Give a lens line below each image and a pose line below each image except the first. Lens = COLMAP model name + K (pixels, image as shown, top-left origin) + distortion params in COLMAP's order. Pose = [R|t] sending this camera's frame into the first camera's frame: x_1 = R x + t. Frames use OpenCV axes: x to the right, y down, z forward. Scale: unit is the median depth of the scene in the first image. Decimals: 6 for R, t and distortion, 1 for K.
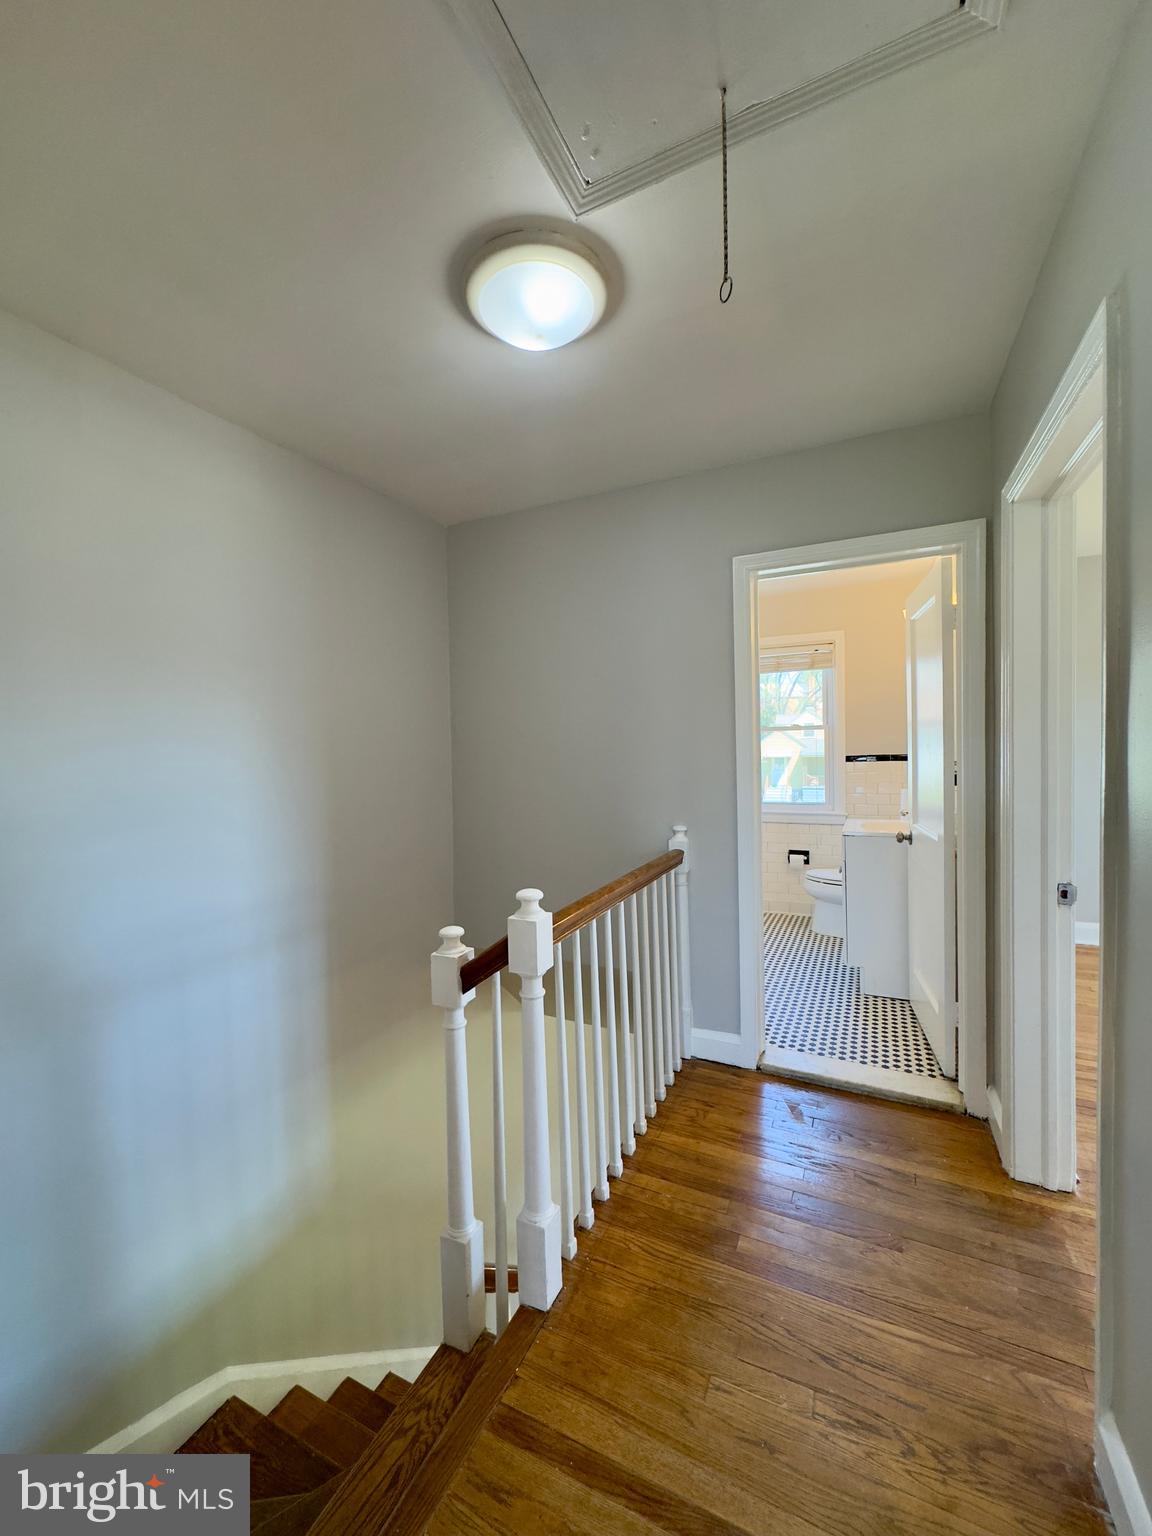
lens RADIAL K [[621.7, 0, 574.0], [0, 621.7, 769.4], [0, 0, 1]] dist [-0.001465, -0.000884]
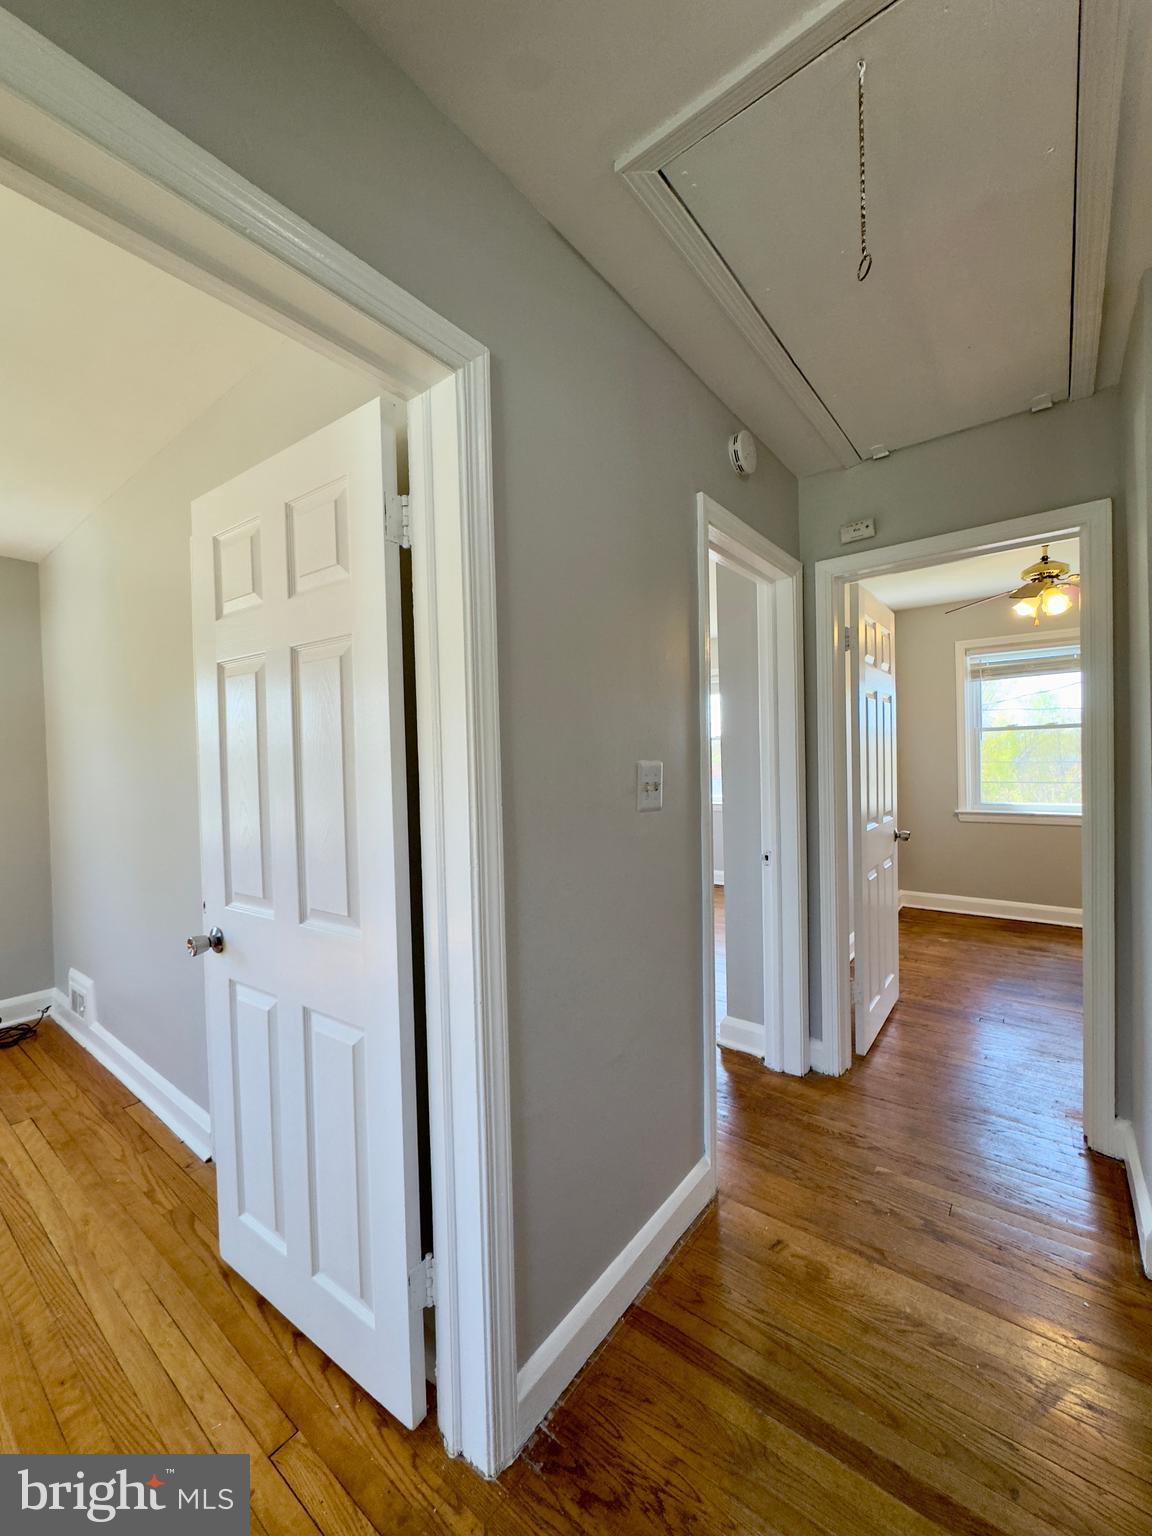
lens RADIAL K [[621.7, 0, 573.2], [0, 621.7, 772.2], [0, 0, 1]] dist [-0.001465, -0.000884]
pose [[-0.975816, 0.045767, 0.213747, 0.461014], [0.058004, 0.996996, 0.051331, -0.062560], [-0.210756, 0.062487, -0.975539, 1.871387]]
